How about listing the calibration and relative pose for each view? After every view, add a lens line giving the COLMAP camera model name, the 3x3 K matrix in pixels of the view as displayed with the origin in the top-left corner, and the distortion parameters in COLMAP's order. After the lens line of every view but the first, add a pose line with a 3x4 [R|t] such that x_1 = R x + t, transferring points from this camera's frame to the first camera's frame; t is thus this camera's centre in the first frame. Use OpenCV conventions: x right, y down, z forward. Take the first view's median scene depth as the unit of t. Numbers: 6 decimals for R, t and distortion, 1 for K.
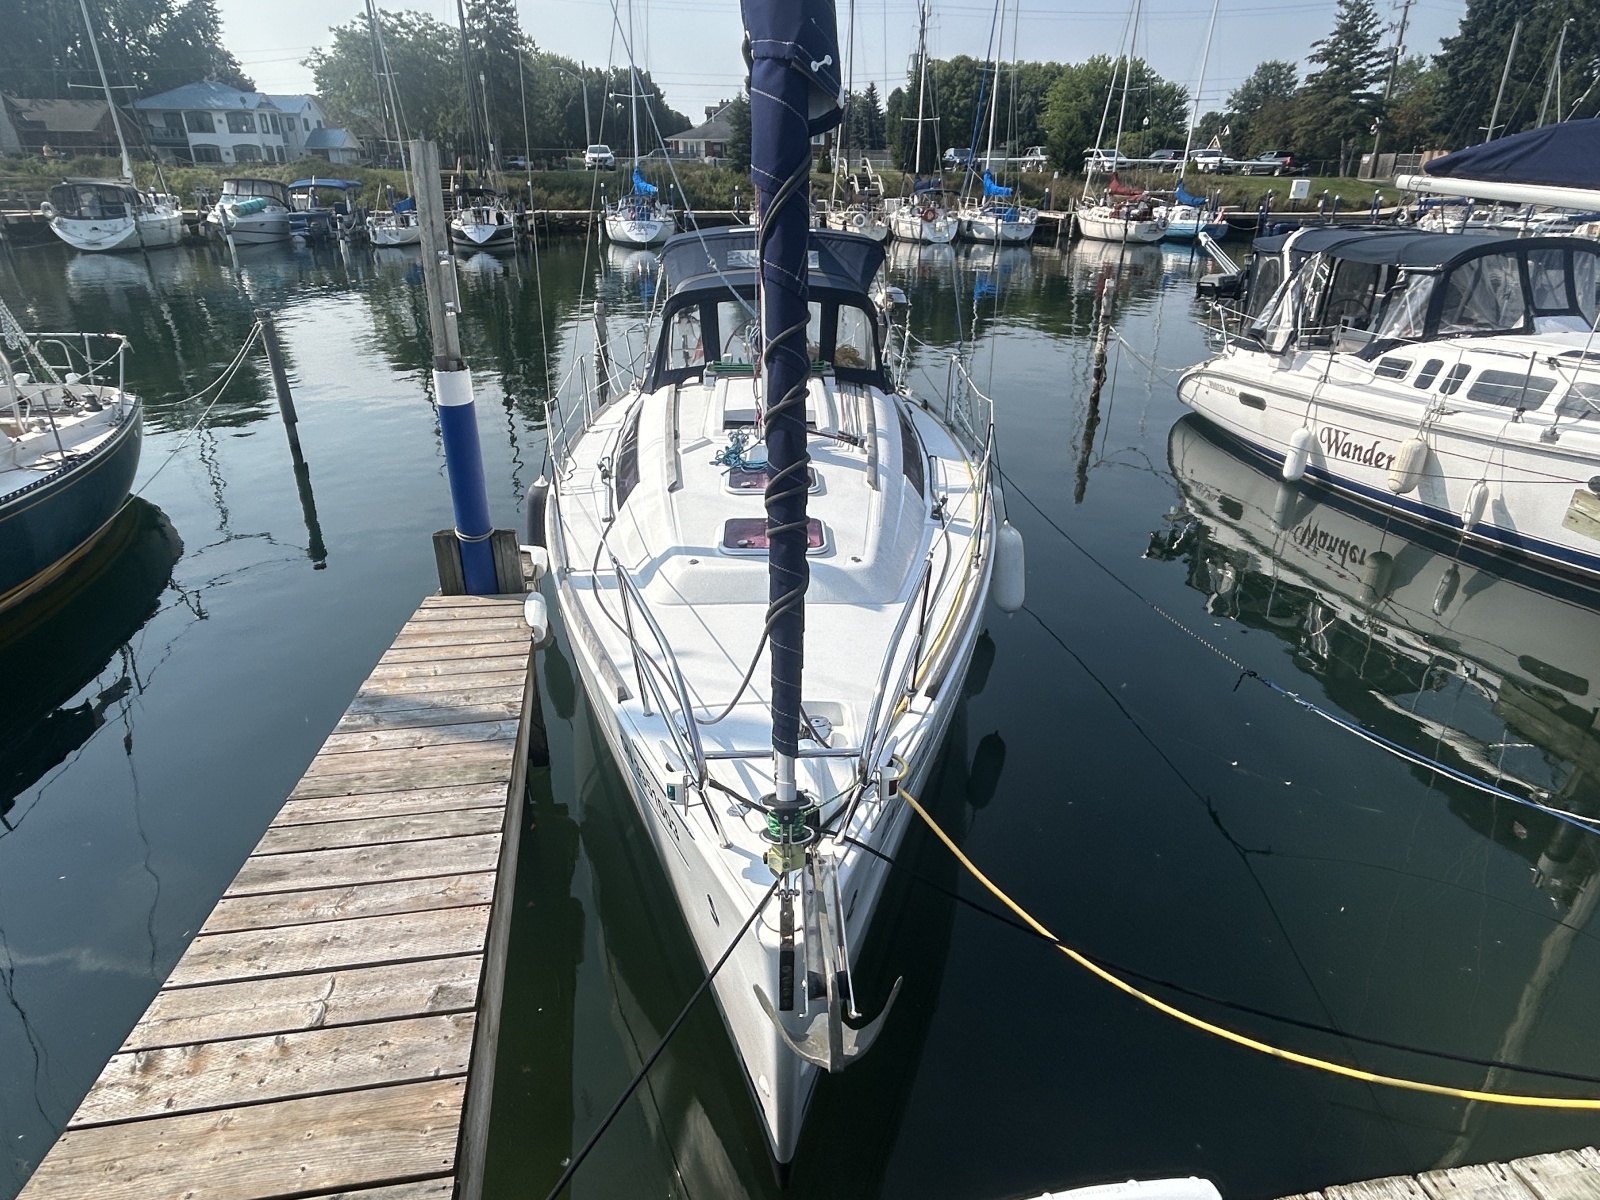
lens RADIAL K [[869.6, 0, 801.3], [0, 869.6, 617.5], [0, 0, 1]] dist [-0.016452, 0.014005]
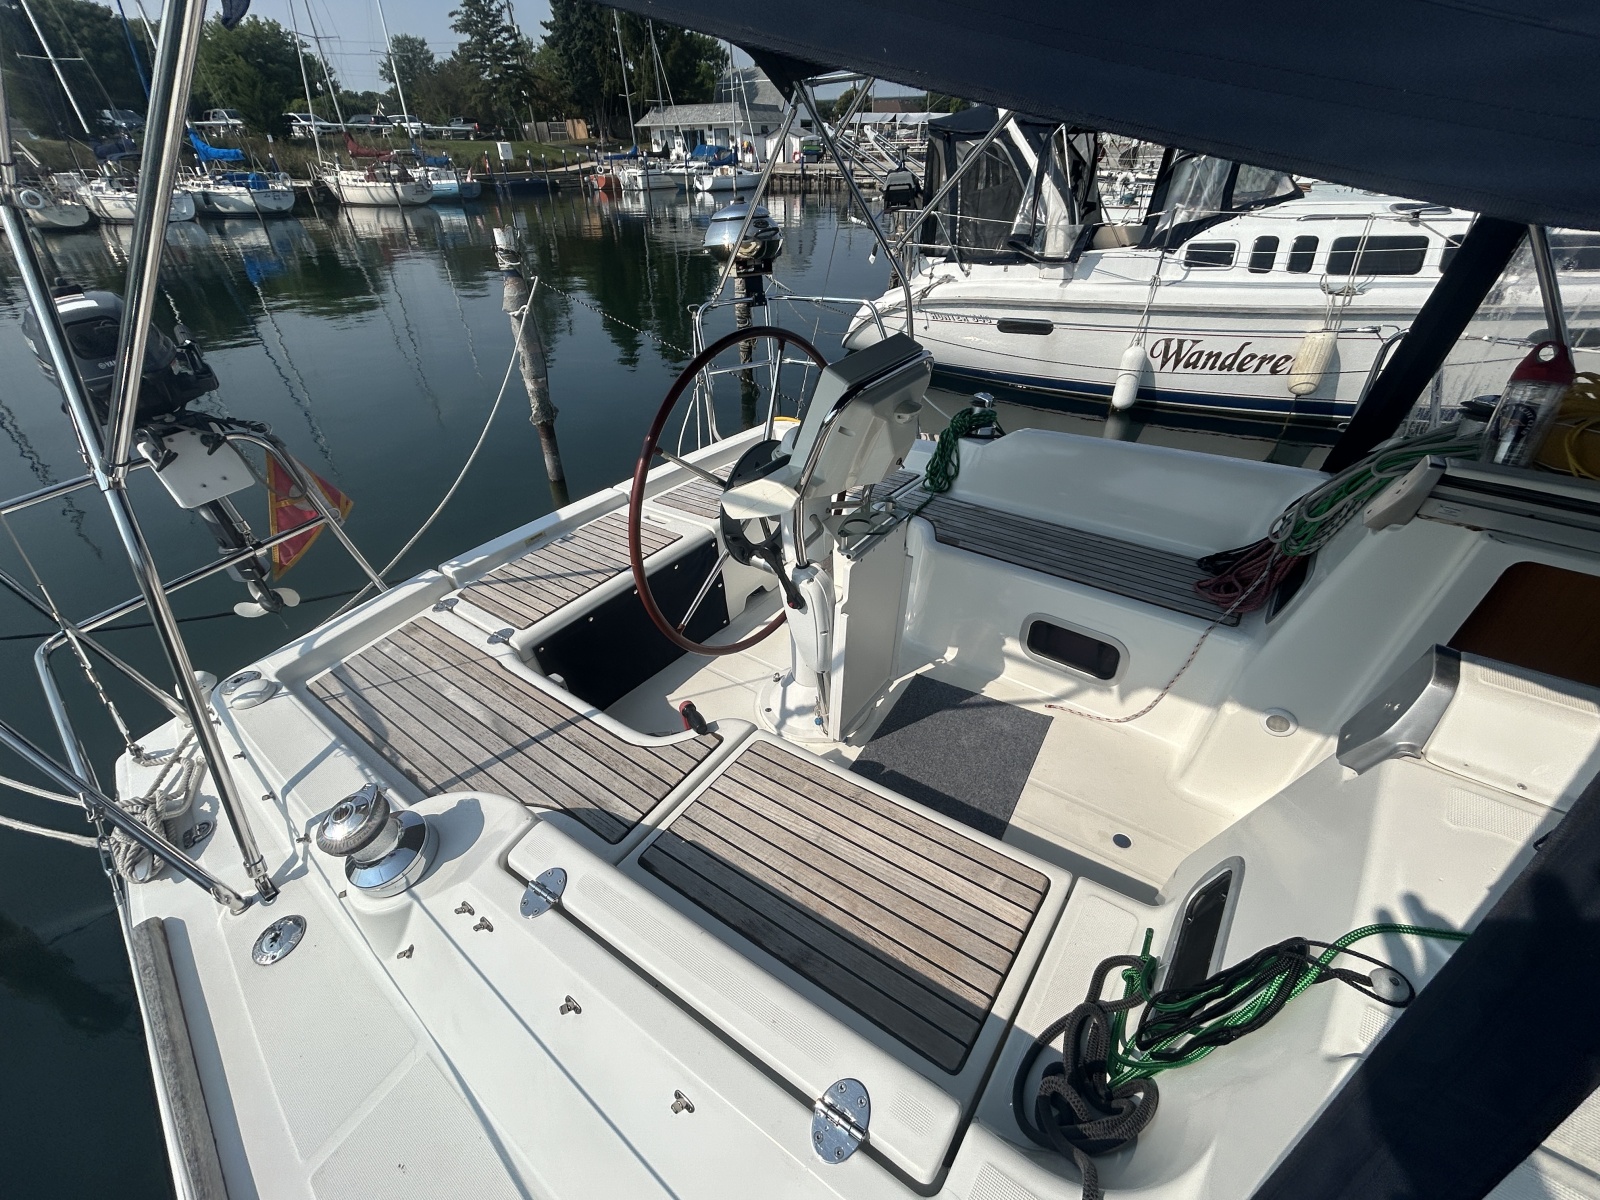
lens RADIAL K [[646.3, 0, 791.9], [0, 646.3, 608.5], [0, 0, 1]] dist [0.004140, -0.000625]
pose [[0.636365, -0.460899, 0.618556, -0.026702], [0.367791, 0.886148, 0.281907, -0.049597], [-0.678063, 0.048103, 0.733428, 0.130393]]
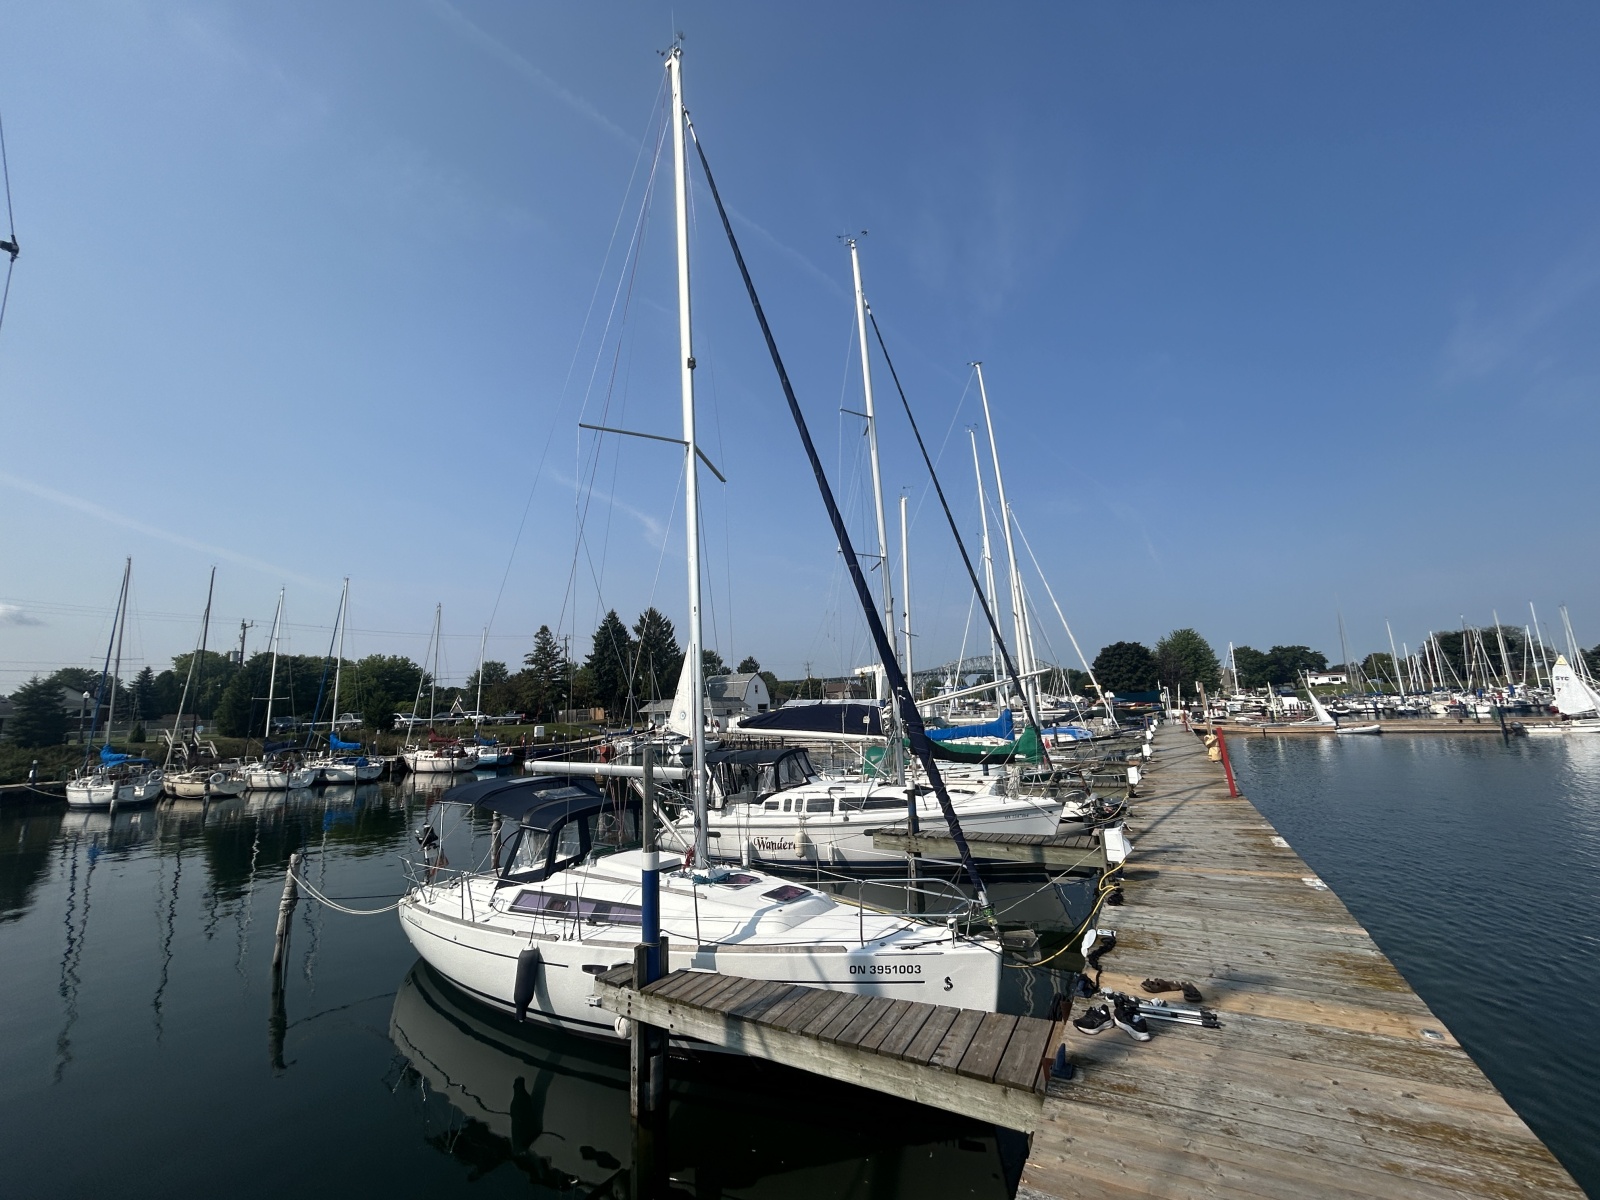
lens RADIAL K [[646.3, 0, 750.5], [0, 646.3, 604.6], [0, 0, 1]] dist [0.004140, -0.000625]
pose [[0.670163, 0.088518, 0.736917, -0.099537], [0.378591, 0.813217, -0.441980, 0.000900], [-0.638397, 0.575189, 0.511476, -0.018065]]
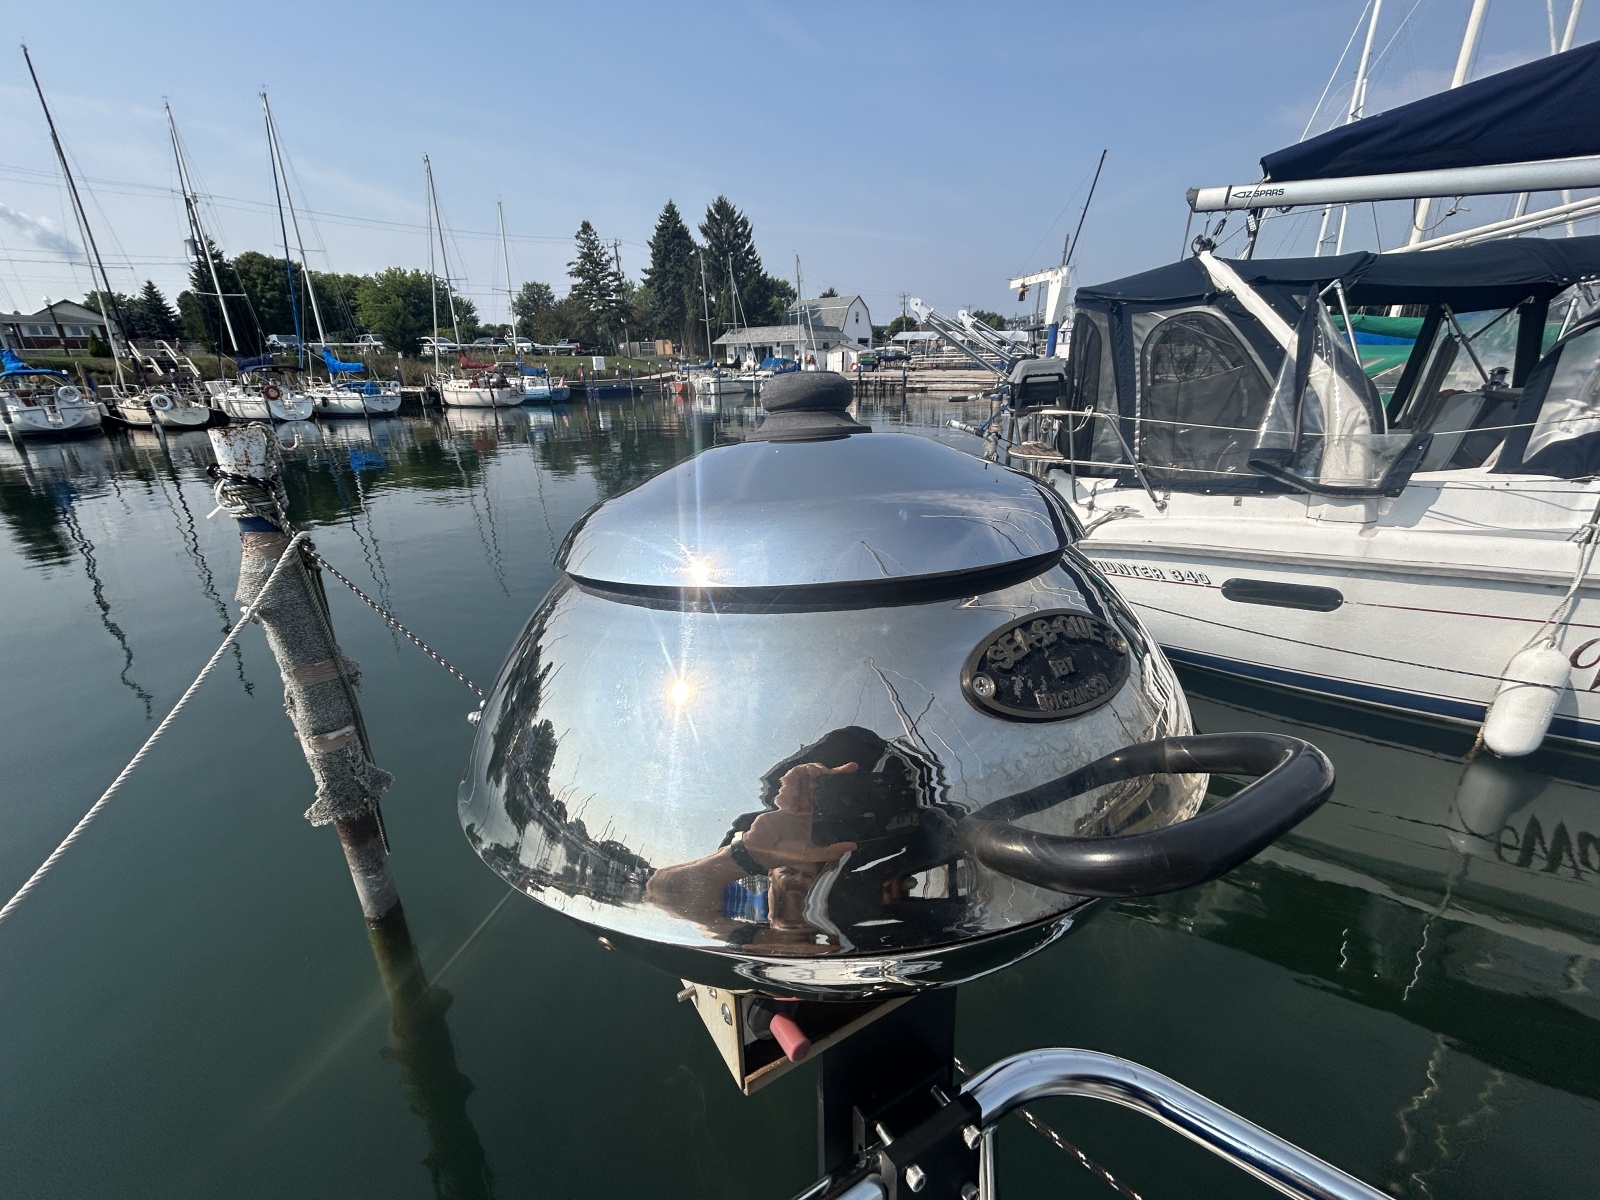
lens RADIAL K [[646.3, 0, 788.7], [0, 646.3, 607.5], [0, 0, 1]] dist [0.004140, -0.000625]
pose [[0.703337, -0.271503, 0.656965, 0.017479], [0.345442, 0.938269, 0.017932, -0.063776], [-0.621278, 0.214331, 0.753708, 0.167241]]
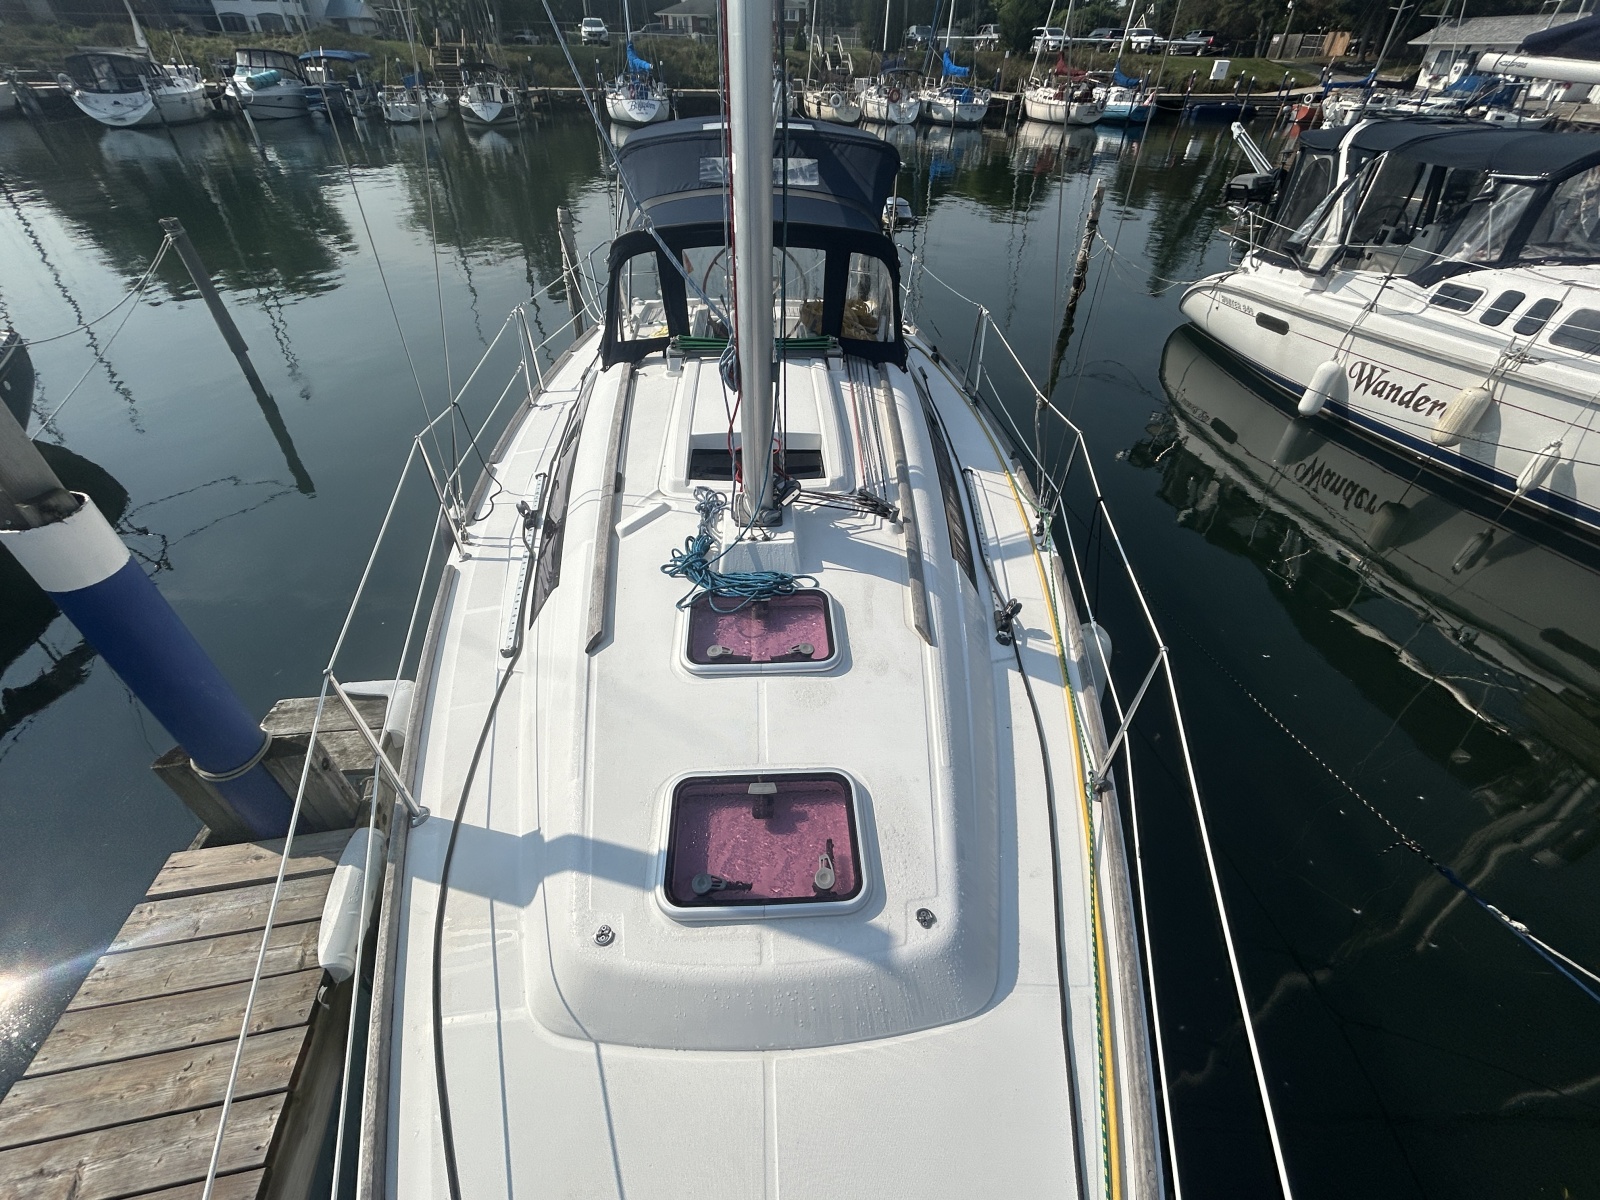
lens RADIAL K [[646.3, 0, 802.2], [0, 646.3, 590.6], [0, 0, 1]] dist [0.004140, -0.000625]
pose [[0.999546, -0.012702, 0.027312, -0.001995], [0.006451, 0.975973, 0.217794, -0.022755], [-0.029422, -0.217519, 0.975613, 0.047980]]
